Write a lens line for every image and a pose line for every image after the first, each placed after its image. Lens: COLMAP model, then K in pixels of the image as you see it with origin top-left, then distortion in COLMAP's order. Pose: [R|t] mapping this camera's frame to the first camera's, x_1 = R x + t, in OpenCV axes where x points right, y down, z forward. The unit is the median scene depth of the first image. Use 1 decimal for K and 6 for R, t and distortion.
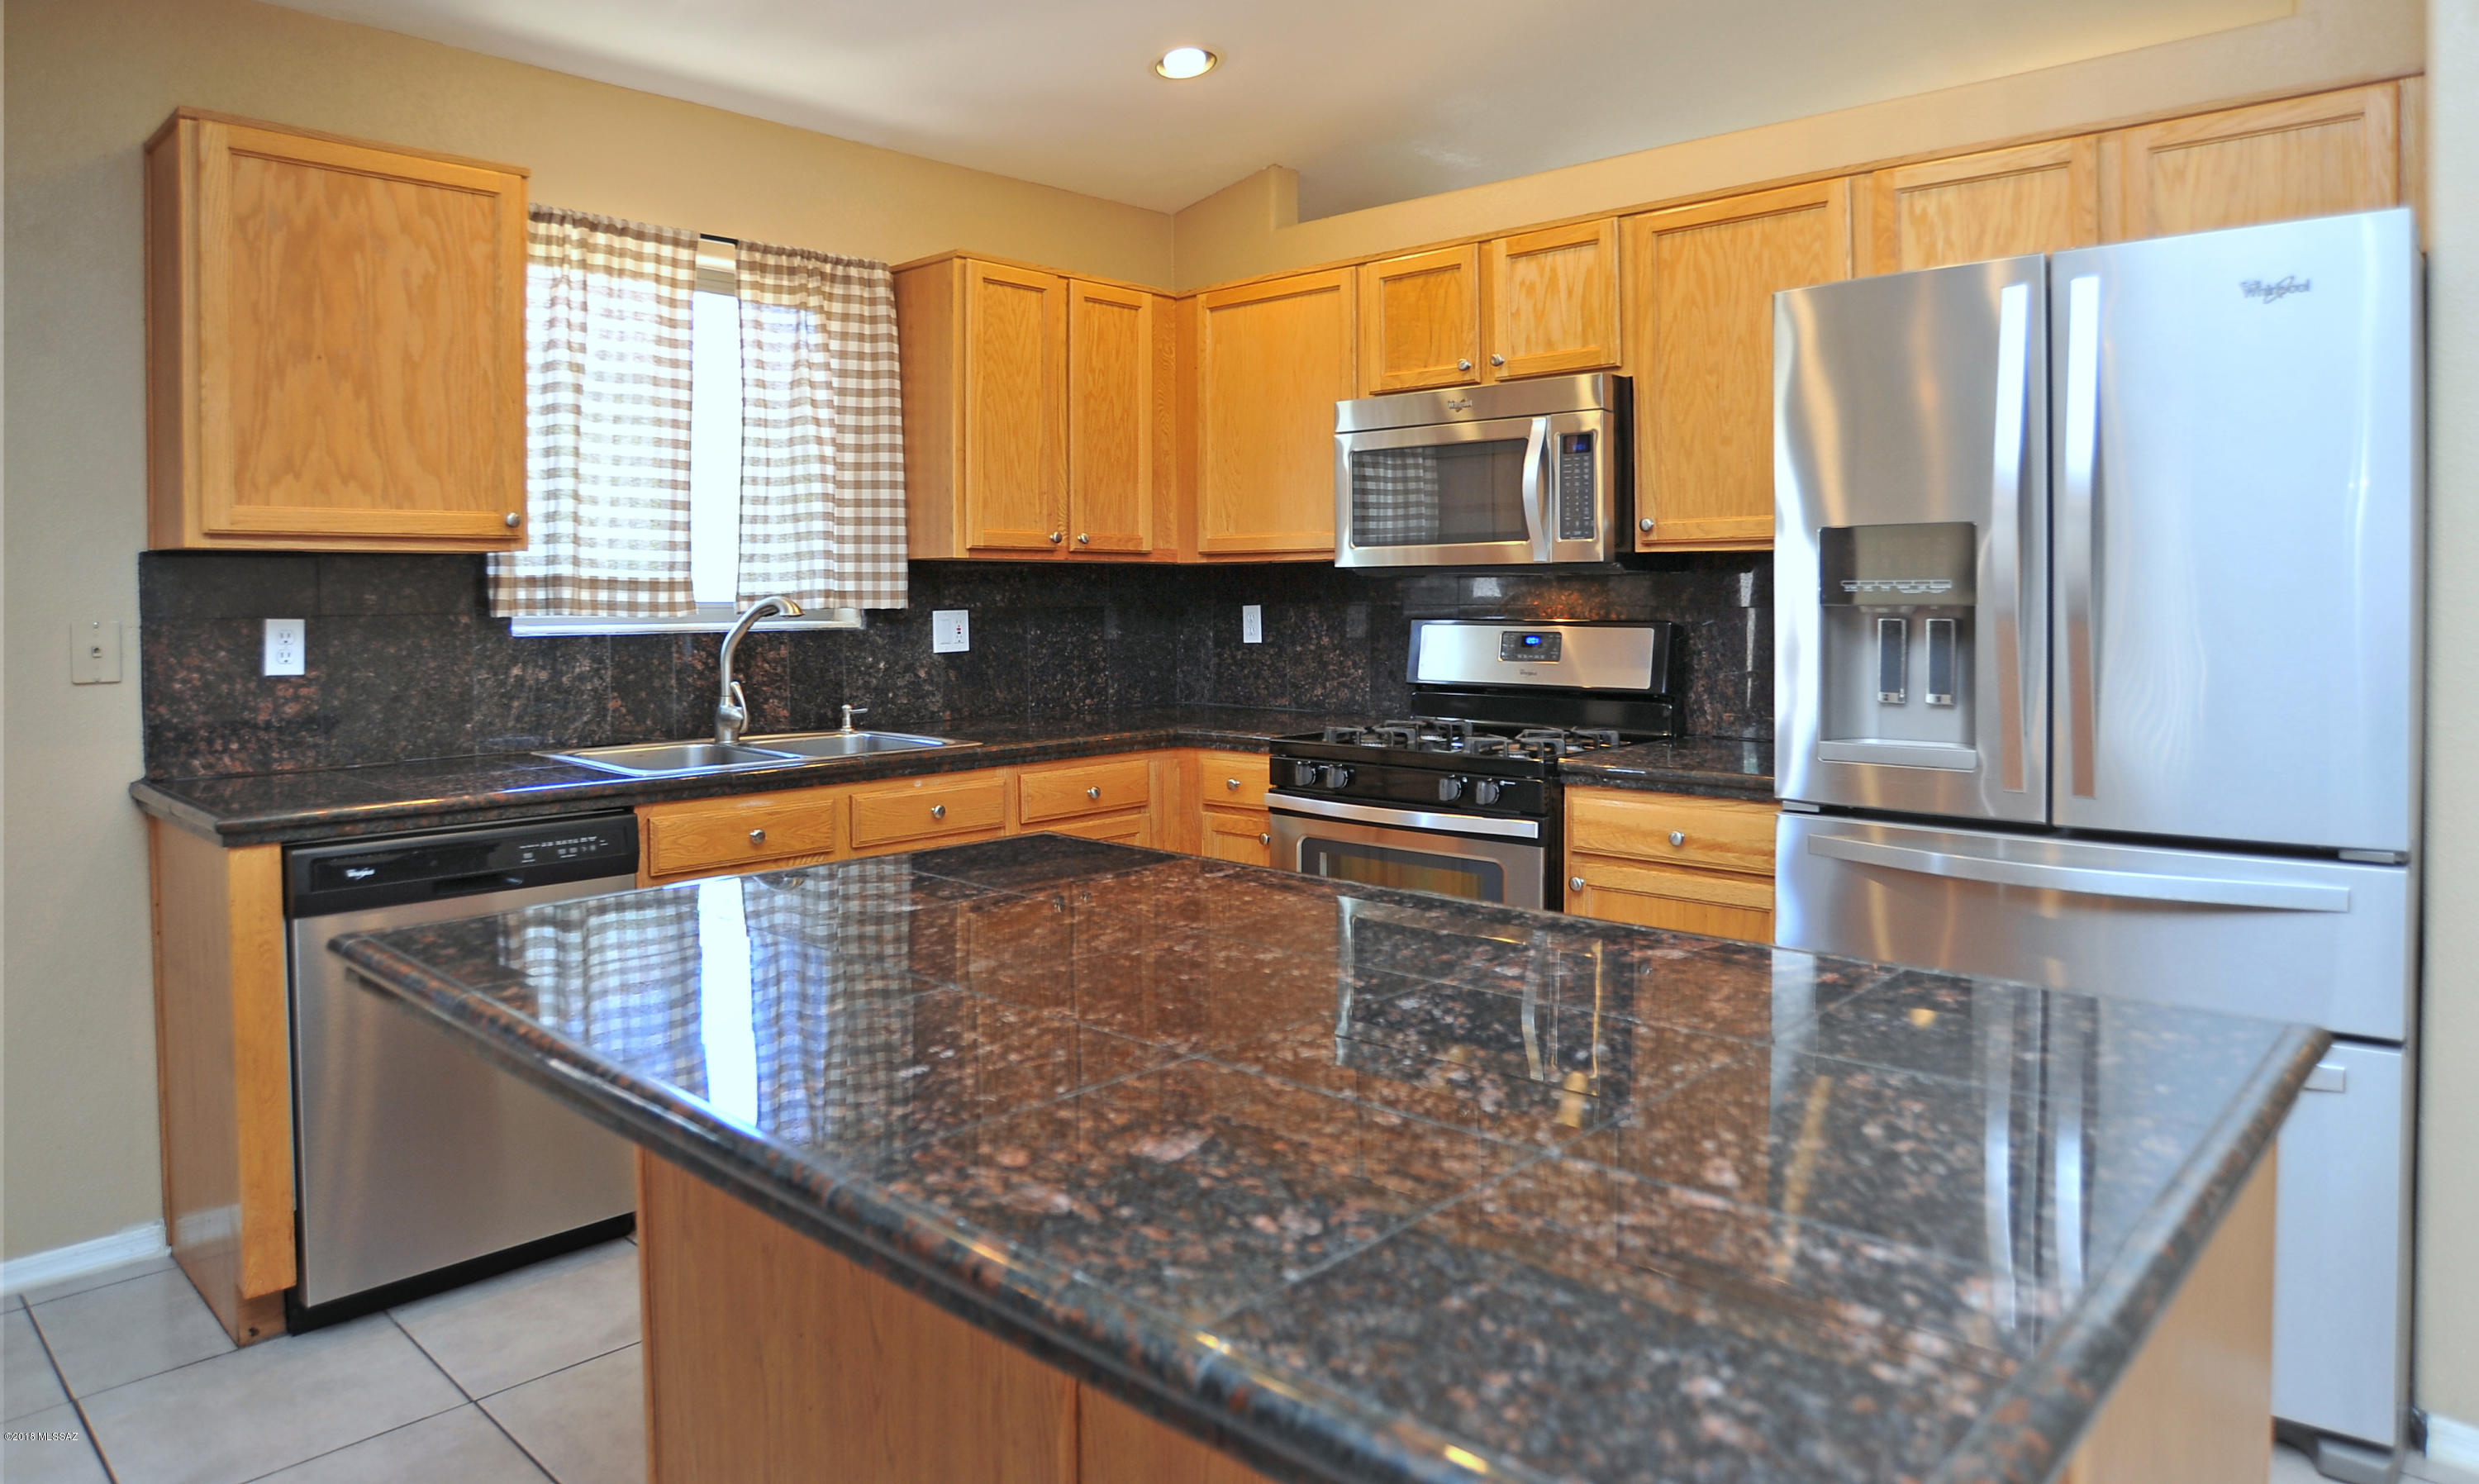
lens RADIAL K [[1532.3, 0, 1244.5], [0, 1532.3, 626.7], [0, 0, 1]] dist [-0.101828, 0.057561]
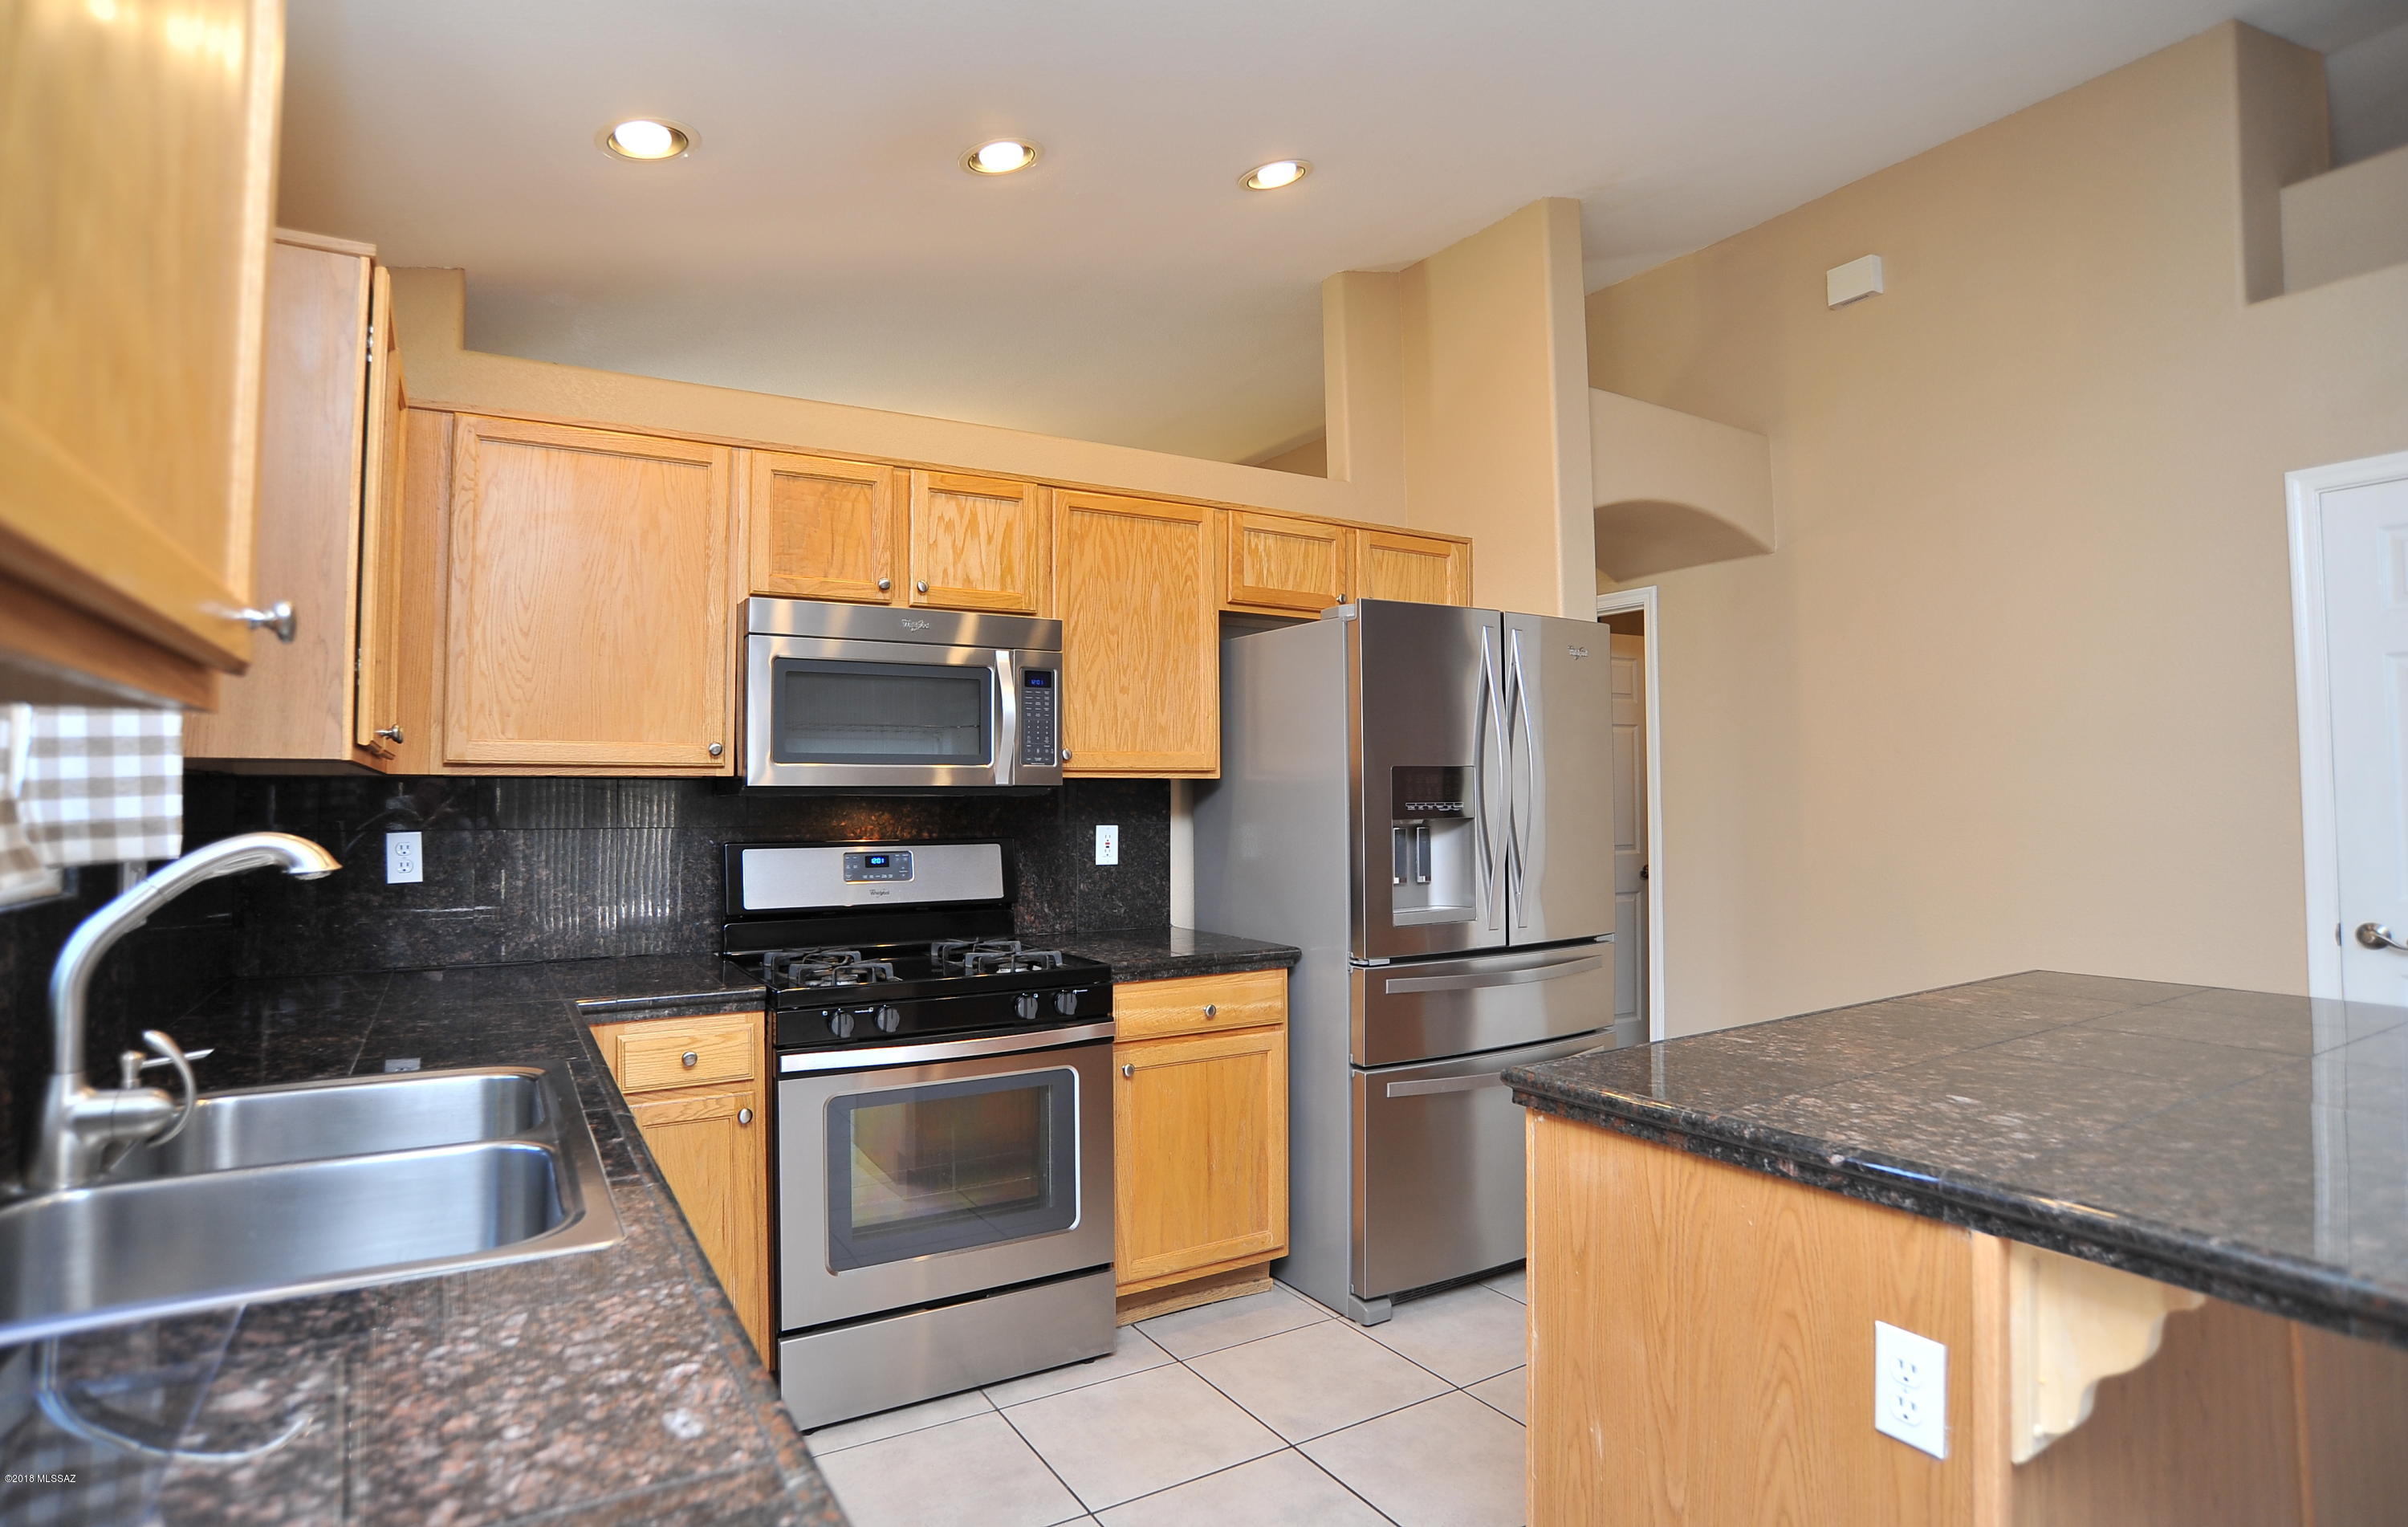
lens RADIAL K [[1233.0, 0, 1198.8], [0, 1233.0, 742.2], [0, 0, 1]] dist [-0.118628, 0.063612]
pose [[0.271332, 0.046714, 0.961351, -0.594080], [0.026824, 0.998066, -0.056069, -0.020086], [-0.962112, 0.041001, 0.269555, 0.629822]]
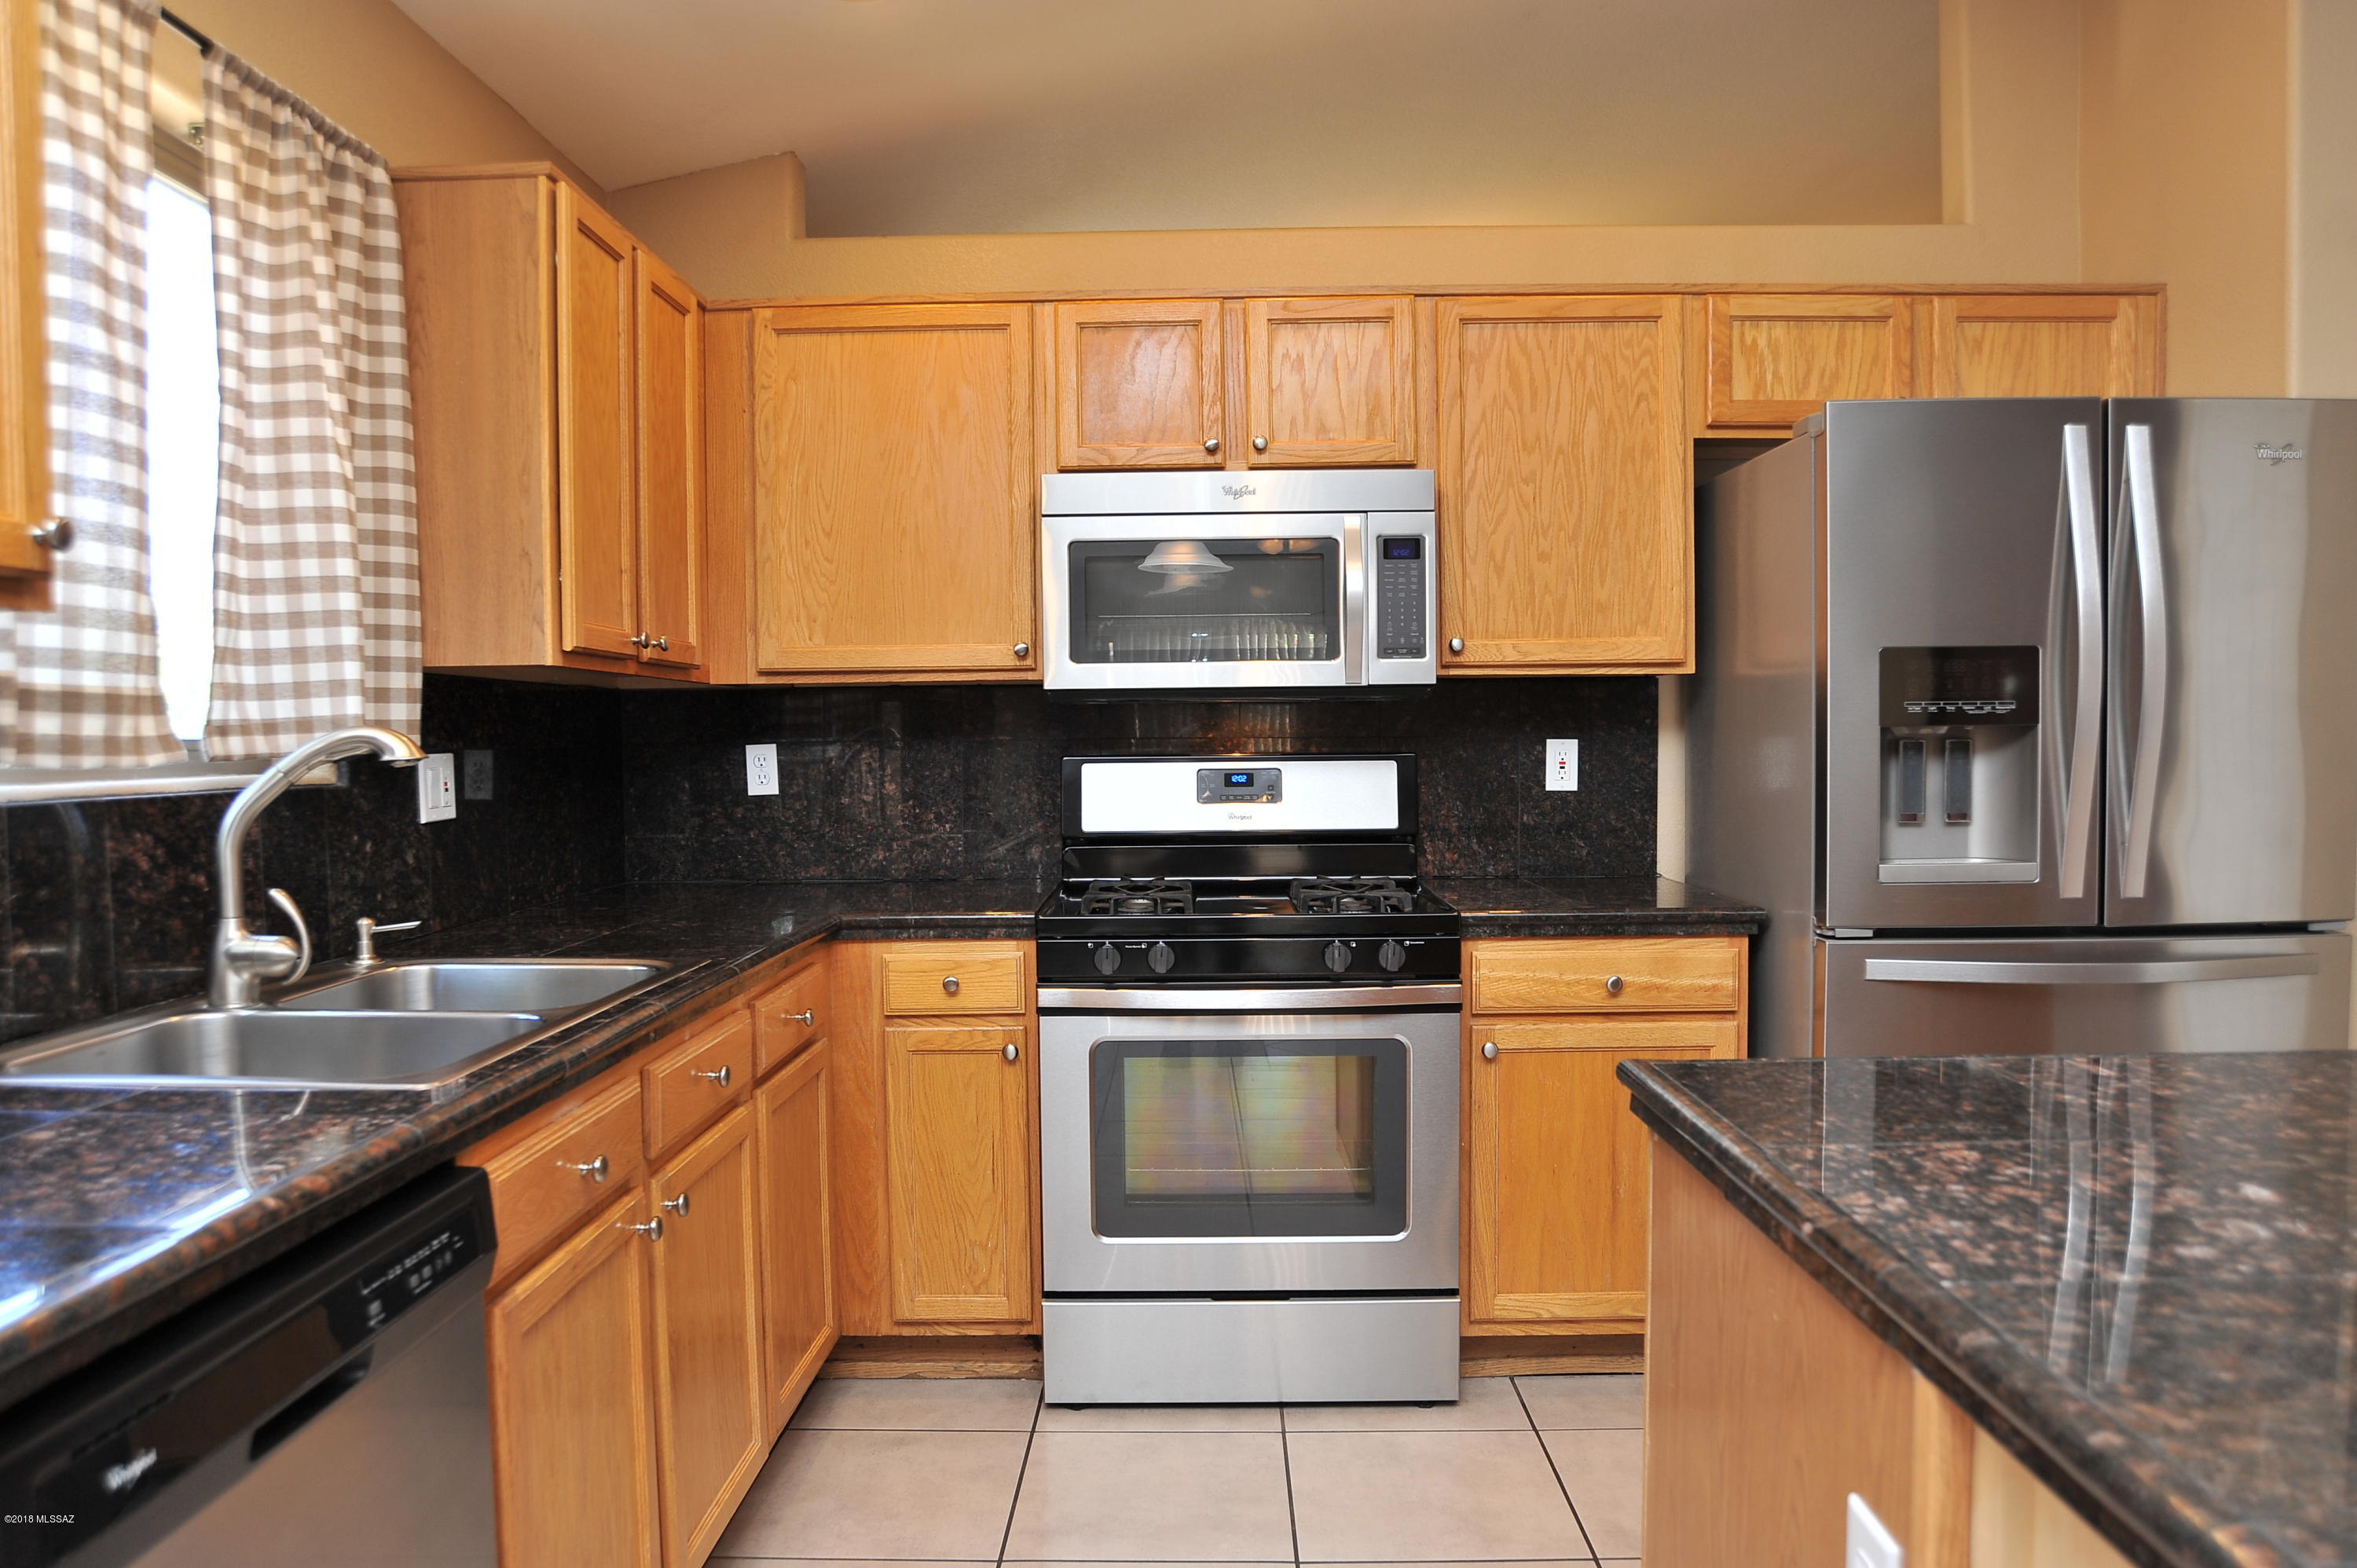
lens RADIAL K [[1577.7, 0, 1172.9], [0, 1577.7, 804.3], [0, 0, 1]] dist [-0.089336, 0.057481]
pose [[0.745938, -0.032877, 0.665203, -0.468467], [0.021958, 0.999452, 0.024774, 0.000810], [-0.665653, -0.003874, 0.746251, 0.405032]]
